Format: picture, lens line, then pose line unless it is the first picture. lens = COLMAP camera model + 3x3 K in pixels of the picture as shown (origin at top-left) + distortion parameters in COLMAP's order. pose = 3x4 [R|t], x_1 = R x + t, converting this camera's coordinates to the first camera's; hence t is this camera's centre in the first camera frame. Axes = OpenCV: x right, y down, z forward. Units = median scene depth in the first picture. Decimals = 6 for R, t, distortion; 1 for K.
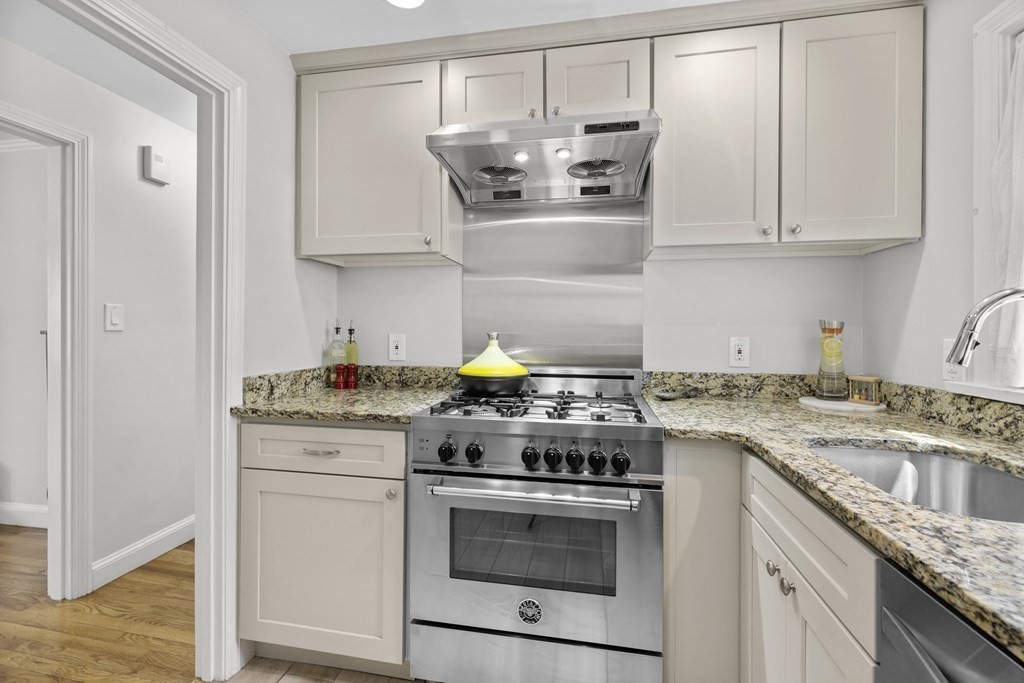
lens RADIAL K [[441.8, 0, 511.7], [0, 441.8, 331.4], [0, 0, 1]] dist [0.003026, 0.000862]
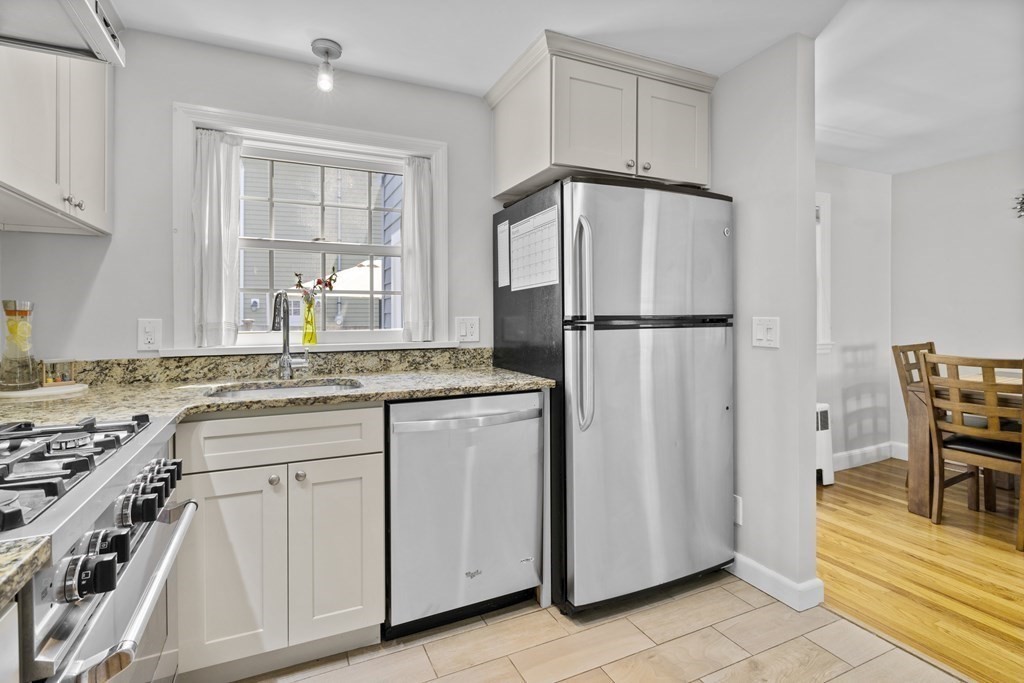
lens RADIAL K [[502.3, 0, 511.1], [0, 502.3, 316.6], [0, 0, 1]] dist [-0.001079, -0.000152]
pose [[-0.575127, -0.010549, 0.817996, -0.914193], [0.004670, 0.999858, 0.016178, -0.008722], [-0.818051, 0.013125, -0.574996, 1.023412]]
